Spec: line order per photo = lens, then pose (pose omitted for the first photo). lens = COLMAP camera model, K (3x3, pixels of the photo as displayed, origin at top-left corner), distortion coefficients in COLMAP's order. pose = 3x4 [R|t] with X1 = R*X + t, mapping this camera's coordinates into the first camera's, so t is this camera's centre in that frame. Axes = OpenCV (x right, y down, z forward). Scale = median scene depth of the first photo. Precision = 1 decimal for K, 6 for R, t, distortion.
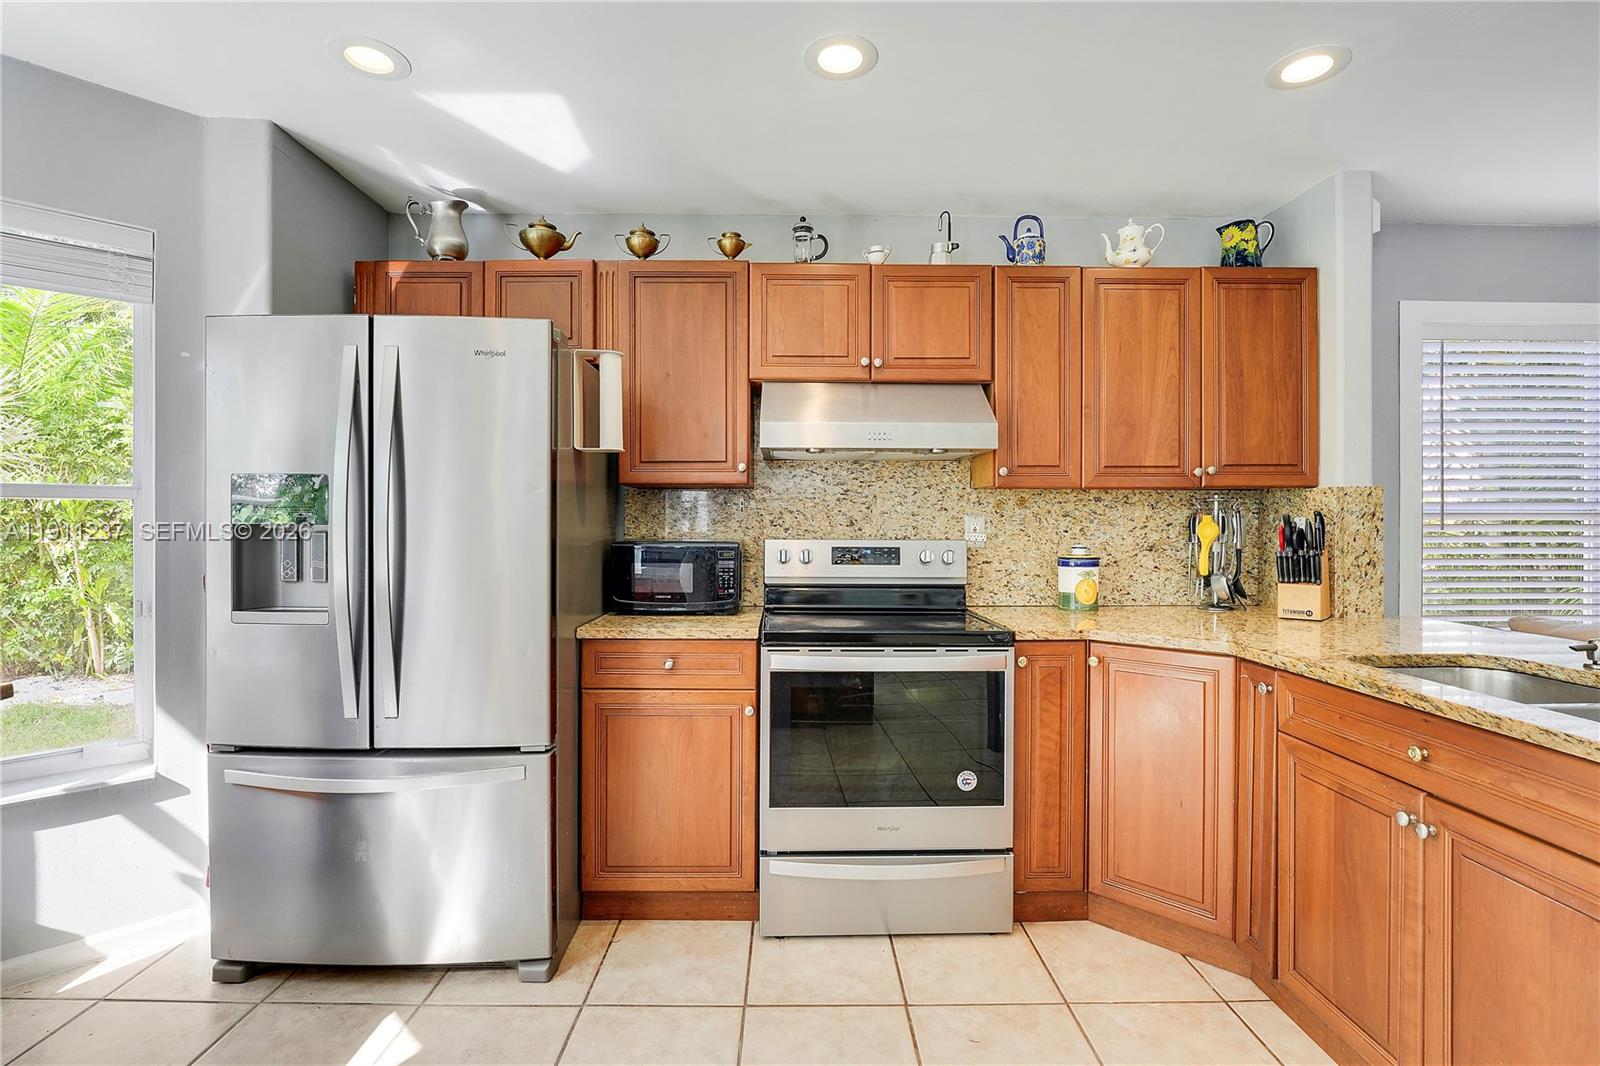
lens RADIAL K [[734.9, 0, 800.0], [0, 734.9, 533.0], [0, 0, 1]] dist [-0.002799, -0.000169]
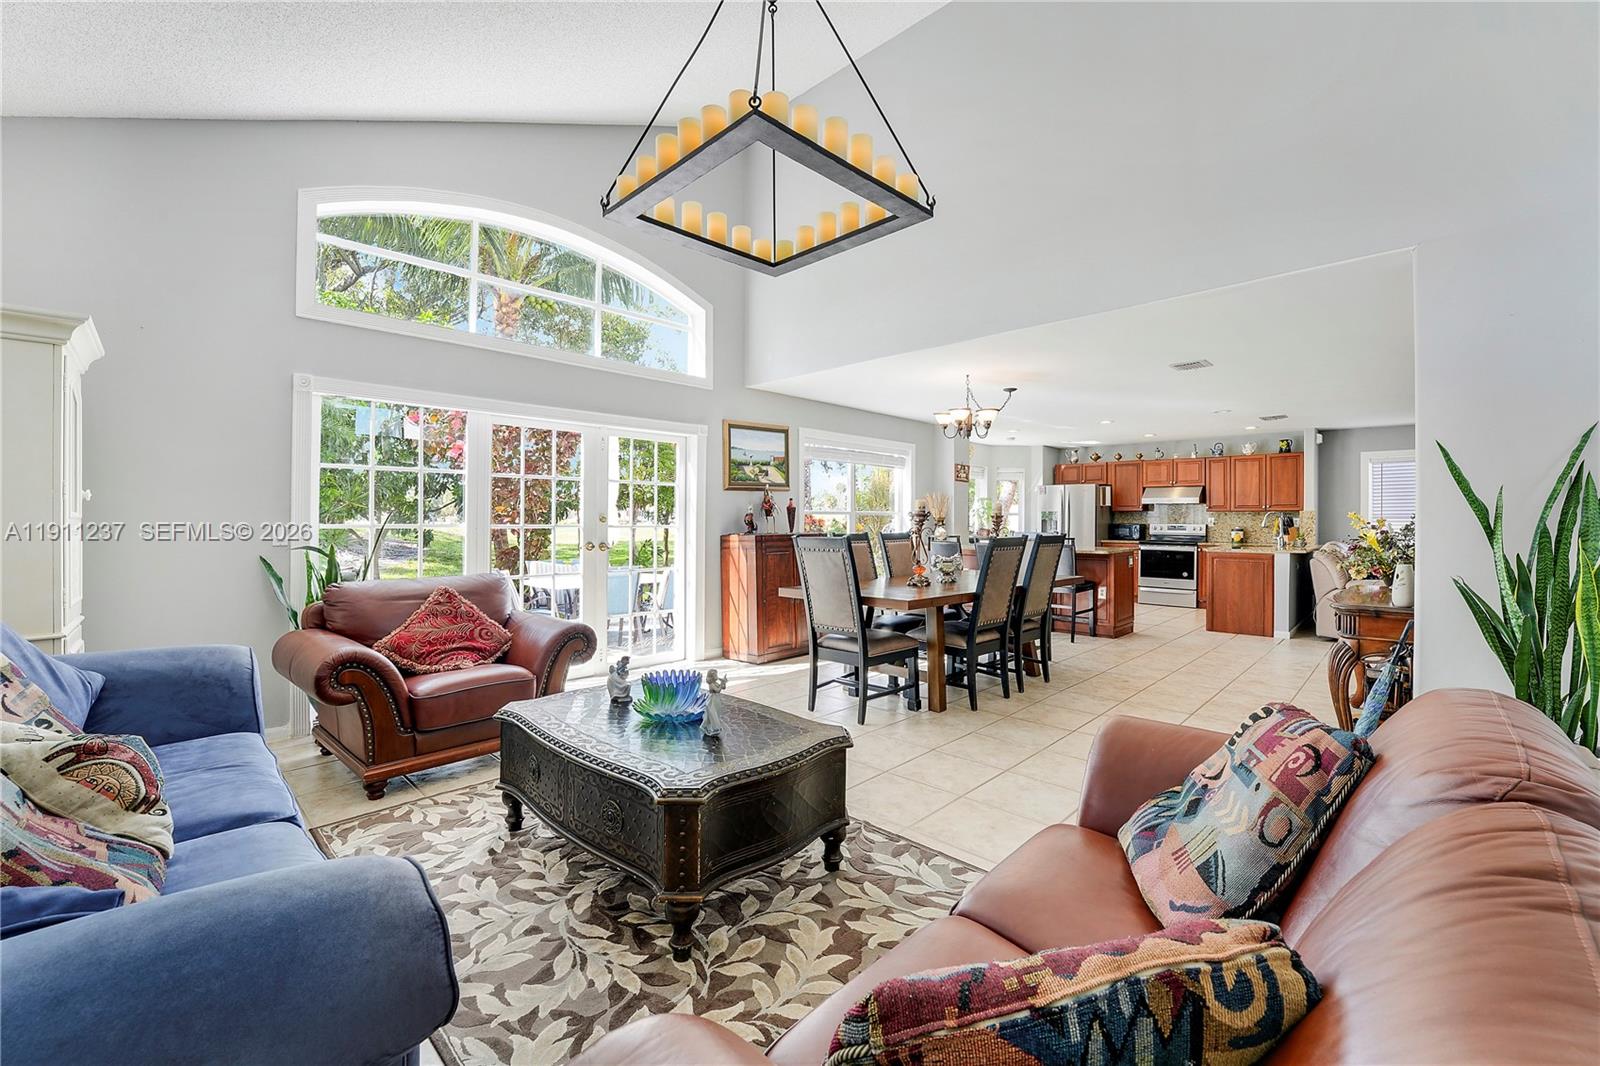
lens RADIAL K [[665.0, 0, 798.0], [0, 665.0, 512.6], [0, 0, 1]] dist [-0.010839, -0.000147]
pose [[0.692933, -0.008546, -0.720951, 1.350098], [-0.004585, 0.999857, -0.016259, 0.017611], [0.720988, 0.014572, 0.692795, -3.214248]]
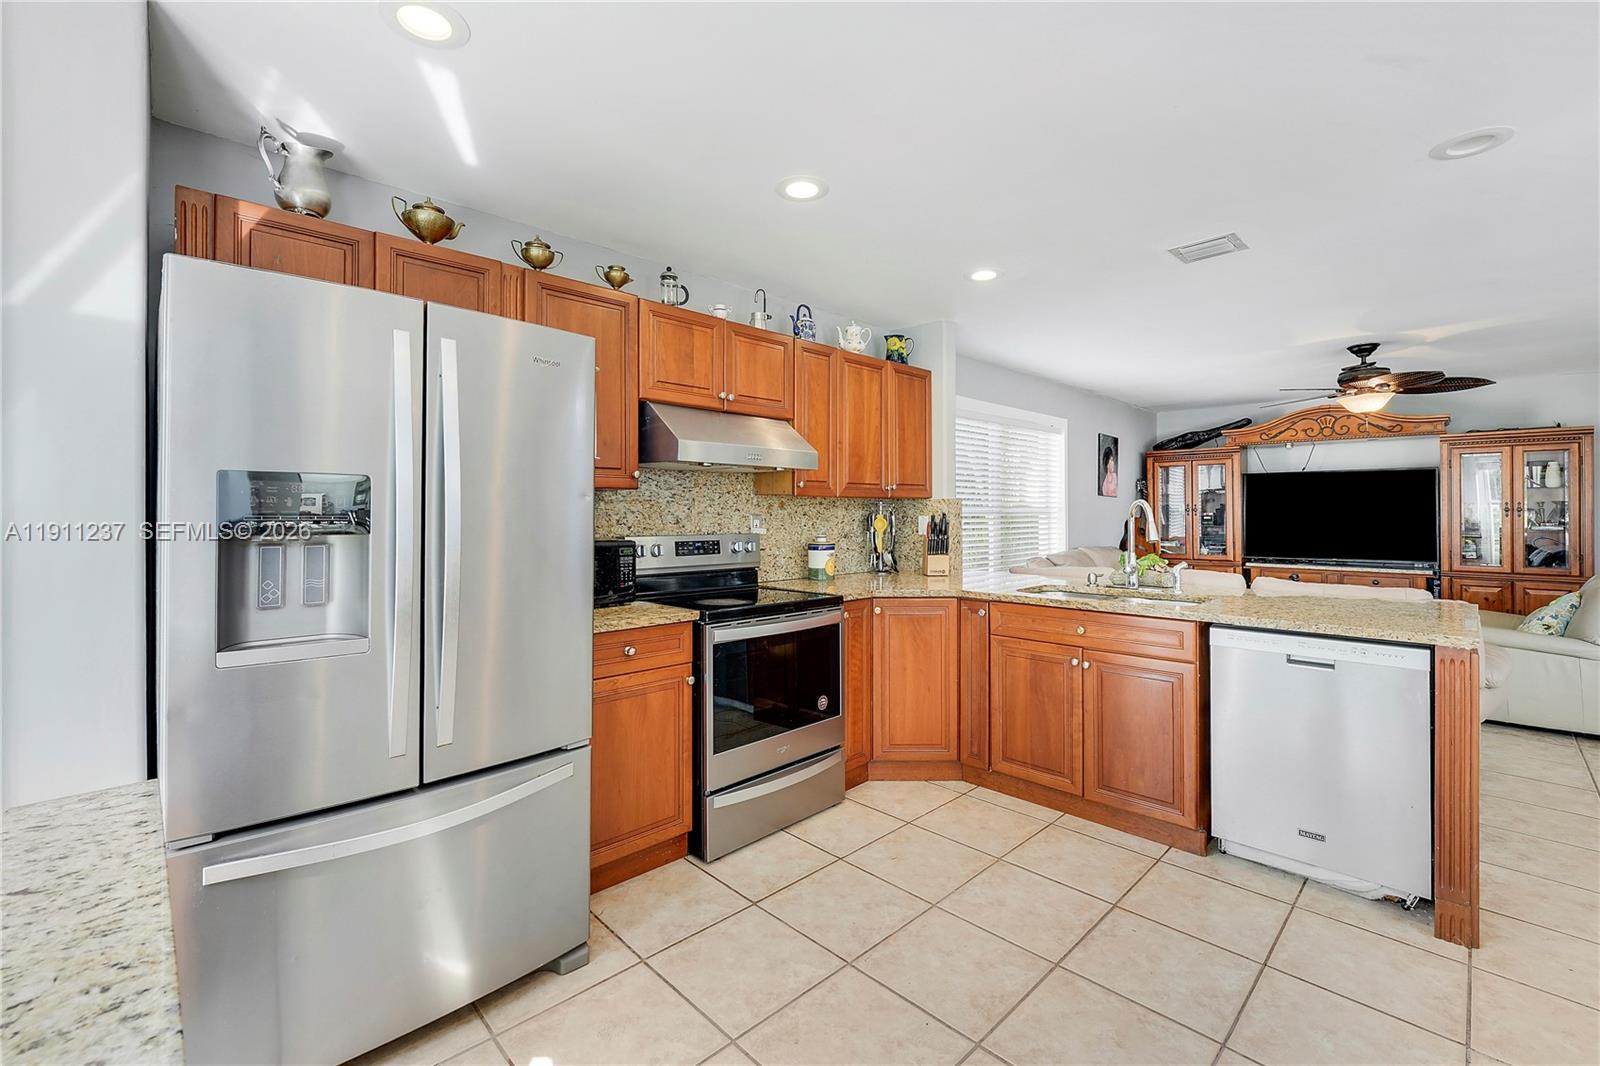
lens RADIAL K [[665.0, 0, 798.0], [0, 665.0, 512.6], [0, 0, 1]] dist [-0.010839, -0.000147]
pose [[0.736423, -0.001422, 0.676520, -0.582217], [0.009868, 0.999914, -0.008639, -0.018528], [-0.676449, 0.013038, 0.736374, 0.066319]]
